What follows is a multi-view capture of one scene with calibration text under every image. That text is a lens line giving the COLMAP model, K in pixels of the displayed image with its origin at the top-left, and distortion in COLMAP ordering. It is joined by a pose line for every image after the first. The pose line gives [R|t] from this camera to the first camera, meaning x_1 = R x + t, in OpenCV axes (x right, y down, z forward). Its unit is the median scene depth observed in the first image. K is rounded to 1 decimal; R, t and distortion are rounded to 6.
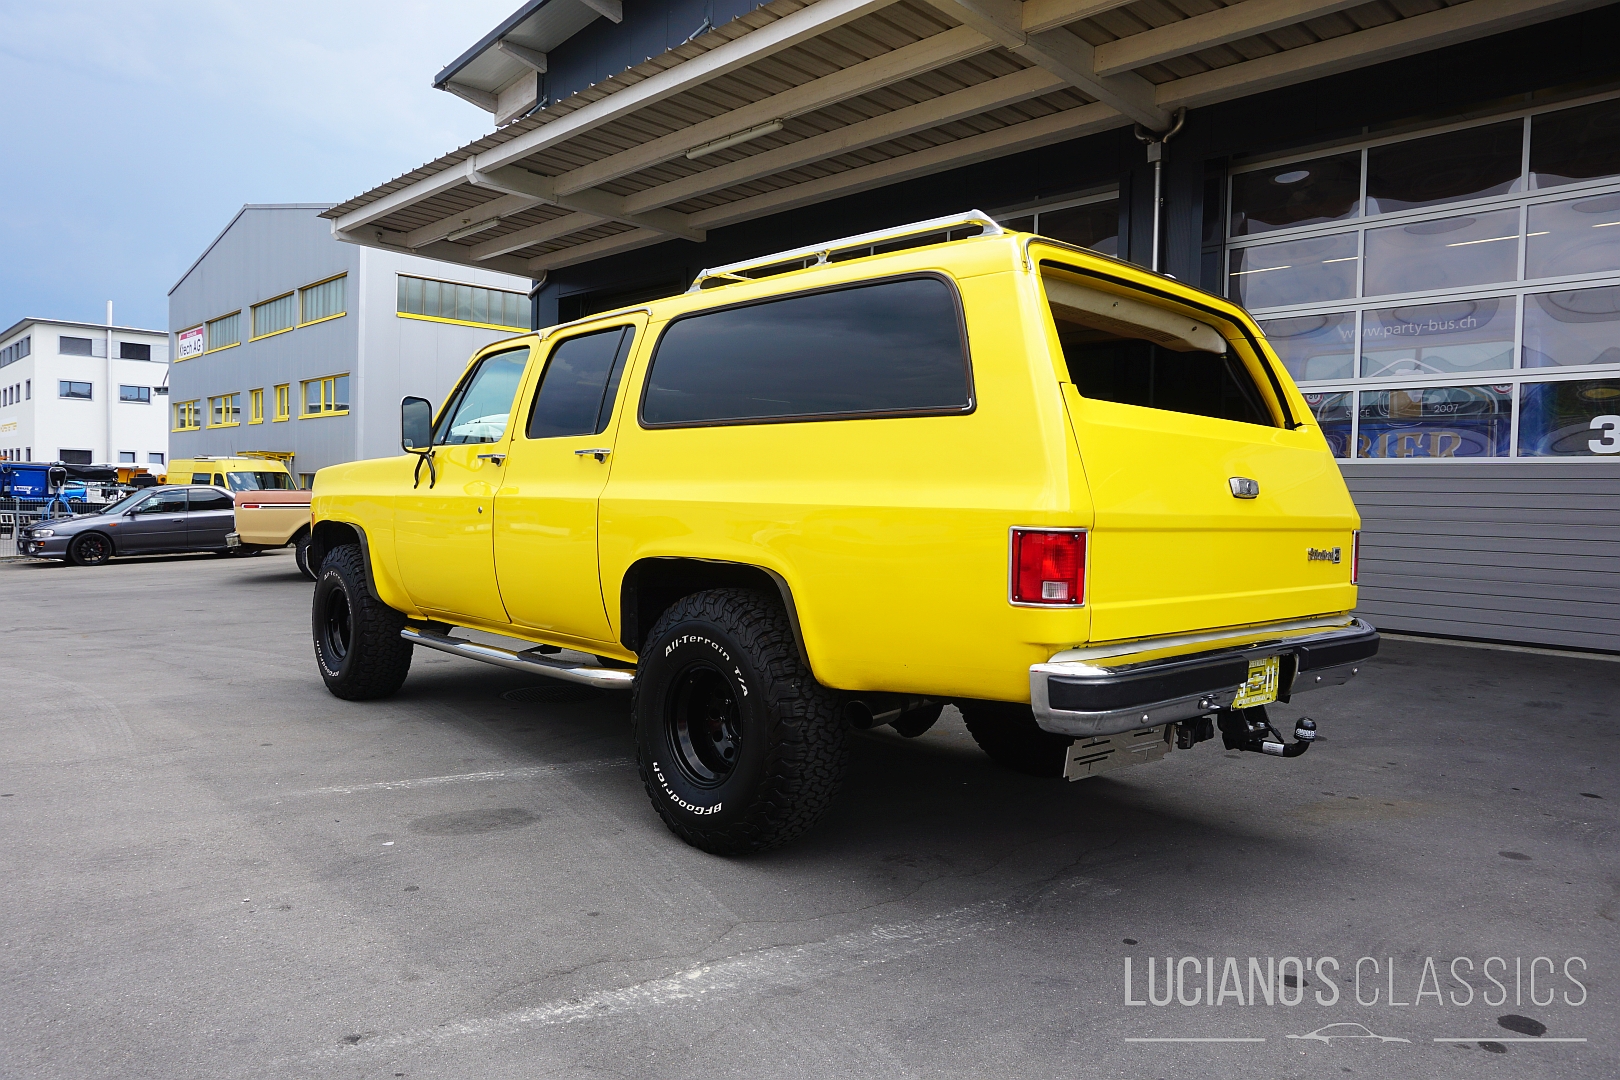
lens RADIAL K [[1081.4, 0, 809.7], [0, 1081.4, 535.9], [0, 0, 1]] dist [-0.038283, 0.023764]
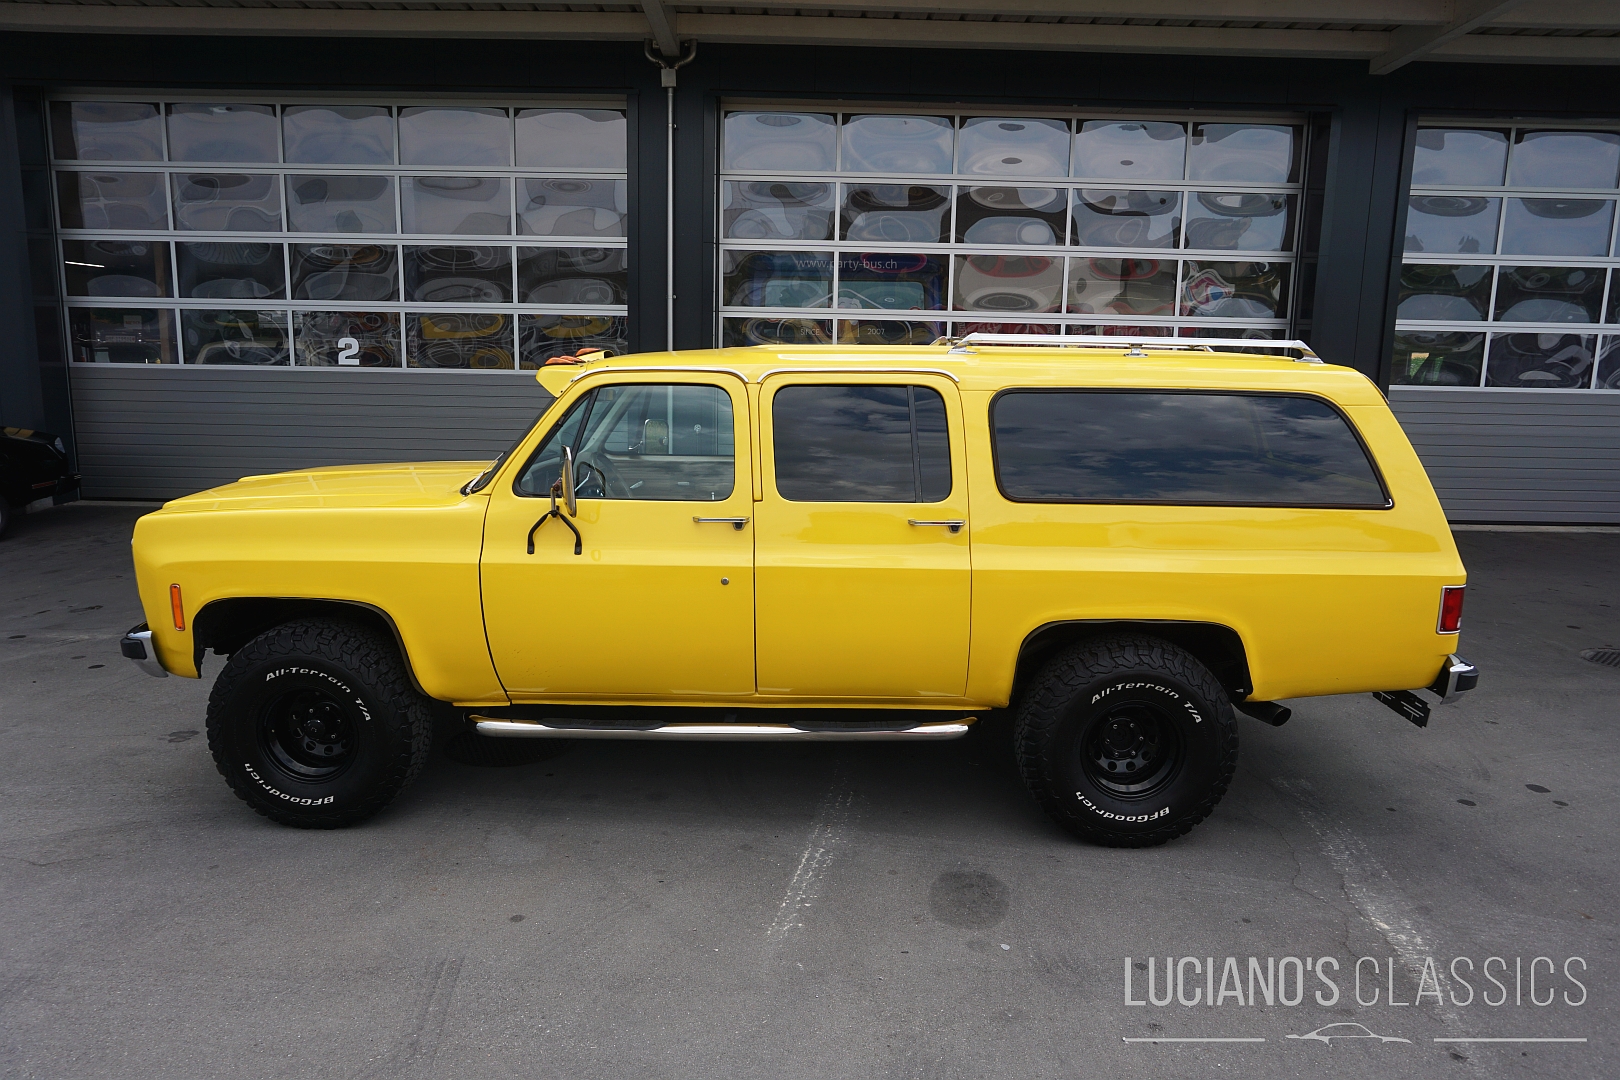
lens RADIAL K [[1081.7, 0, 806.9], [0, 1081.7, 534.6], [0, 0, 1]] dist [-0.035547, 0.018760]
pose [[0.691824, -0.135113, 0.709312, -1.088945], [0.023896, 0.986083, 0.164527, -0.253824], [-0.721671, -0.096874, 0.685425, 0.418163]]
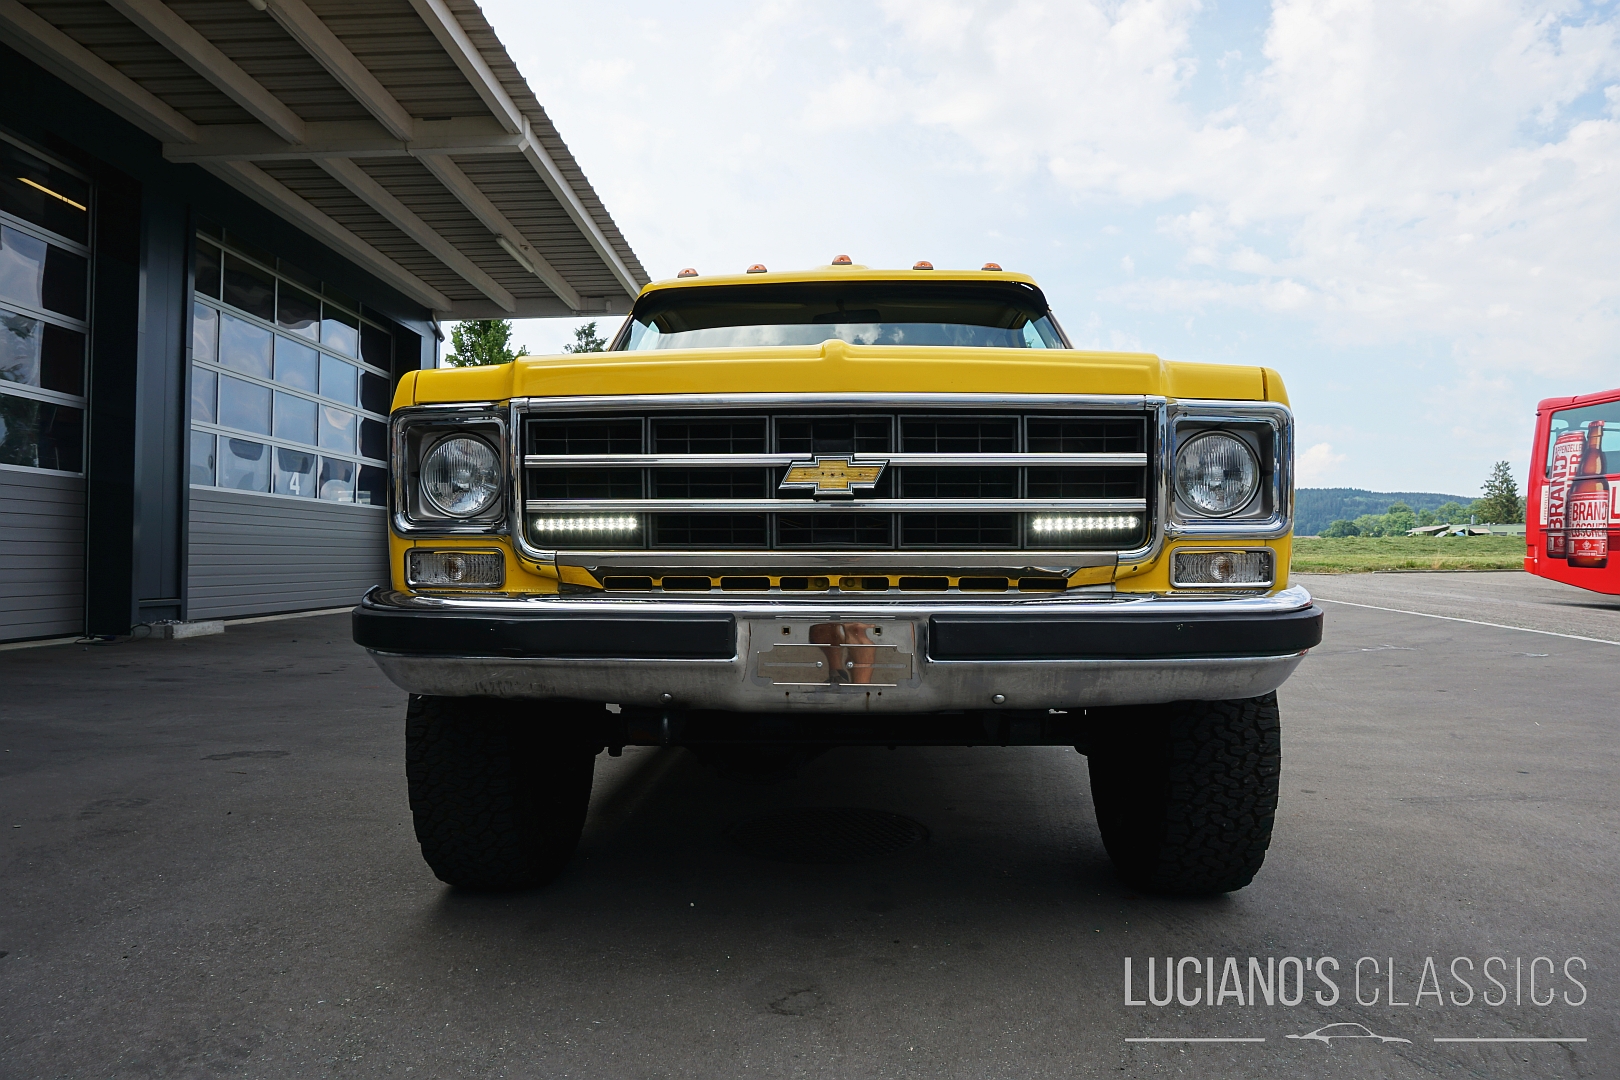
lens RADIAL K [[1081.4, 0, 809.7], [0, 1081.4, 535.9], [0, 0, 1]] dist [-0.038283, 0.023764]
pose [[-0.708474, -0.012933, 0.705619, -1.008086], [0.003609, 0.999753, 0.021948, -0.025849], [-0.705728, 0.018097, -0.708252, 2.291155]]
